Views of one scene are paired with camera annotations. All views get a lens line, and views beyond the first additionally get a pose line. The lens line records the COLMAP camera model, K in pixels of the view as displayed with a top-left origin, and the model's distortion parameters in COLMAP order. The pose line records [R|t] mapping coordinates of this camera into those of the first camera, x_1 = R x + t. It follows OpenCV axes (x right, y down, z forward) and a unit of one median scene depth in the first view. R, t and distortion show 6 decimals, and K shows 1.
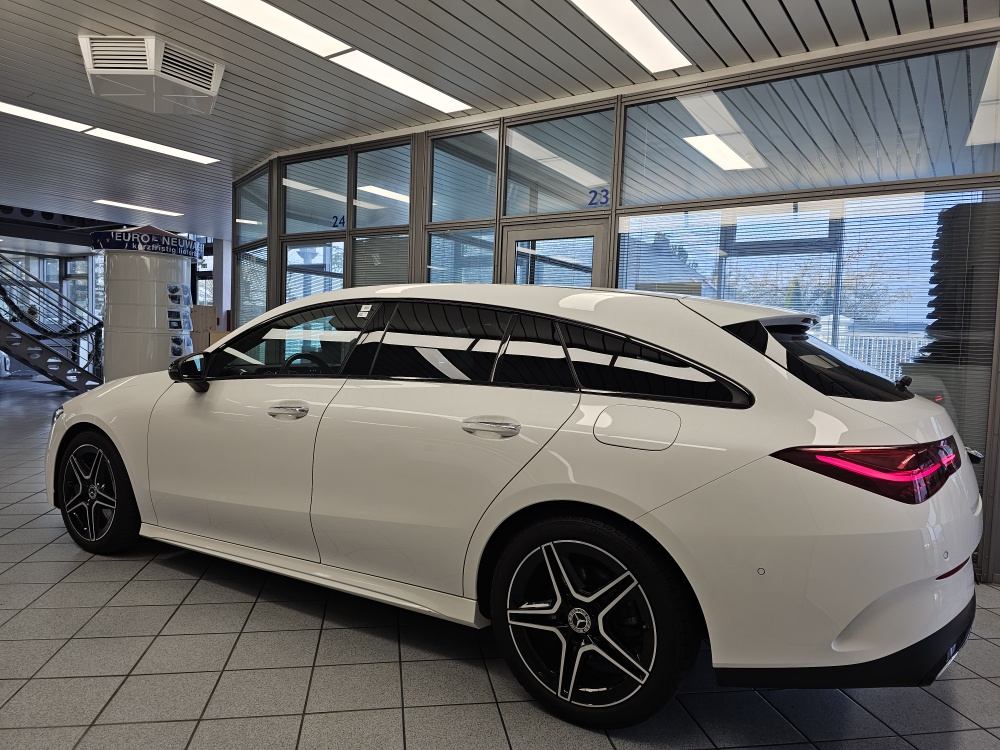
lens RADIAL K [[660.1, 0, 500.0], [0, 660.1, 375.0], [0, 0, 1]] dist [0.071793, -0.049859]
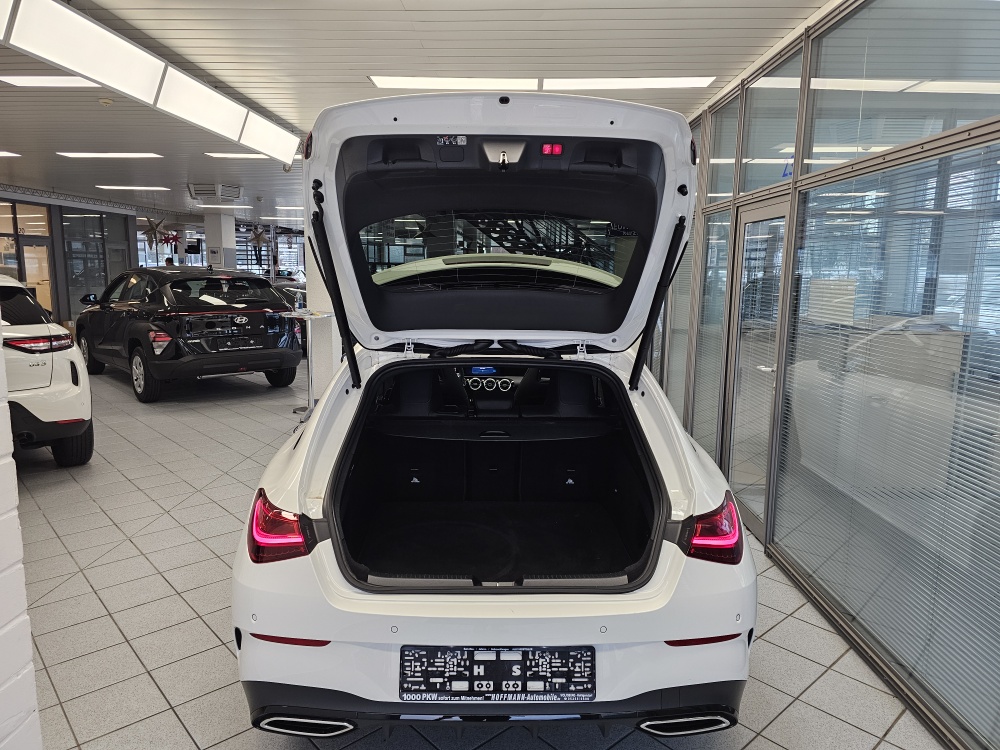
lens RADIAL K [[660.1, 0, 500.0], [0, 660.1, 375.0], [0, 0, 1]] dist [0.071793, -0.049859]
pose [[0.541577, 0.104480, -0.834133, 0.337539], [-0.037776, 0.994269, 0.100011, -0.046913], [0.839802, -0.022654, 0.542420, 0.147225]]
